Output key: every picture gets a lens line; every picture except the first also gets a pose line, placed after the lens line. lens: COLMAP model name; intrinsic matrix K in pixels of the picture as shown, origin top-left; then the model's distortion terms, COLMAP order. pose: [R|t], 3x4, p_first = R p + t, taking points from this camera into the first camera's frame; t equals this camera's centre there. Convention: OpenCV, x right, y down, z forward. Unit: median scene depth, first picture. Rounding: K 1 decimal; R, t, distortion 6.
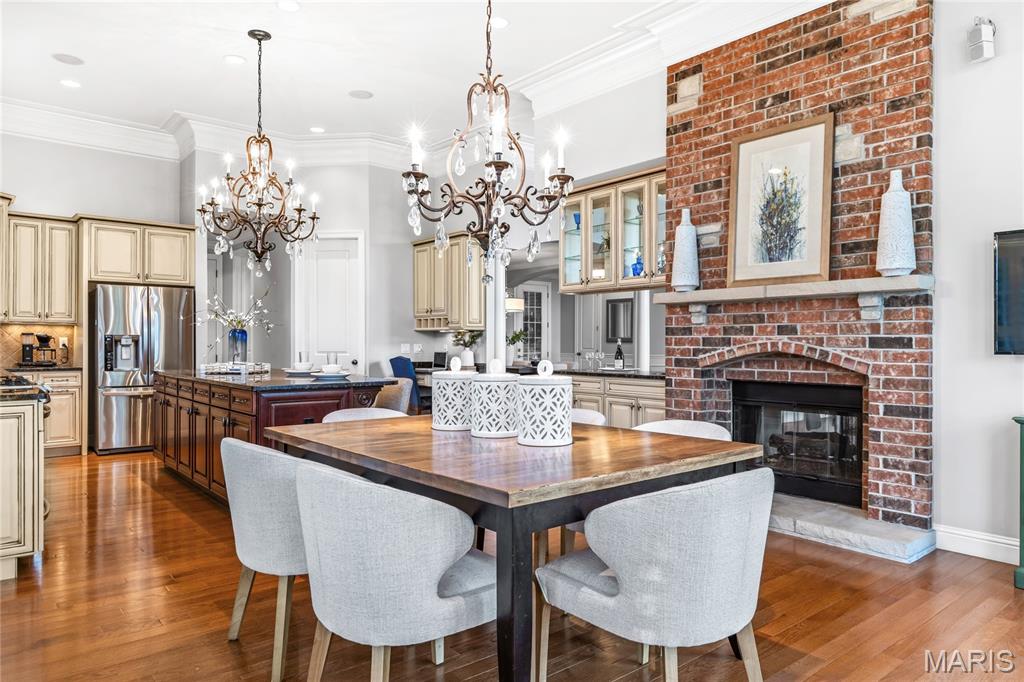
lens RADIAL K [[671.5, 0, 513.8], [0, 671.5, 343.0], [0, 0, 1]] dist [0.001480, 0.003692]
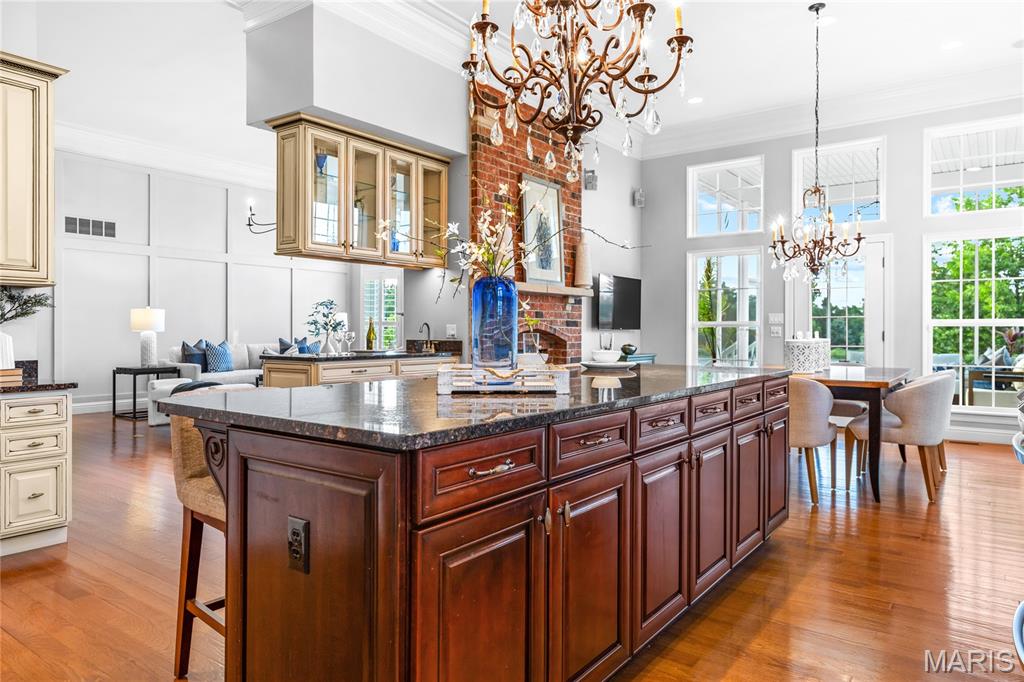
lens RADIAL K [[671.5, 0, 520.7], [0, 671.5, 338.9], [0, 0, 1]] dist [0.001480, 0.003692]
pose [[-0.257110, -0.019201, 0.966191, -1.048596], [-0.006735, 0.999814, 0.018077, 0.008281], [-0.966359, -0.001860, -0.257191, 1.422465]]
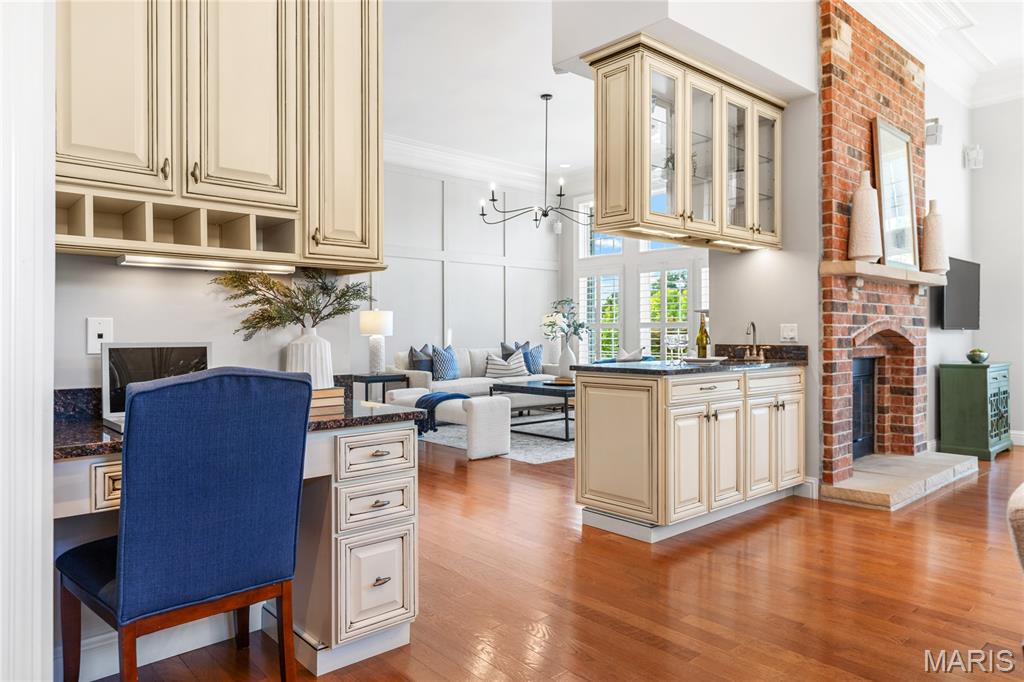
lens RADIAL K [[671.5, 0, 511.3], [0, 671.5, 337.7], [0, 0, 1]] dist [0.001480, 0.003692]
pose [[-0.038669, -0.011742, 0.999183, -0.696213], [0.000253, 0.999931, 0.011761, 0.013621], [-0.999252, 0.000707, -0.038663, 1.668121]]
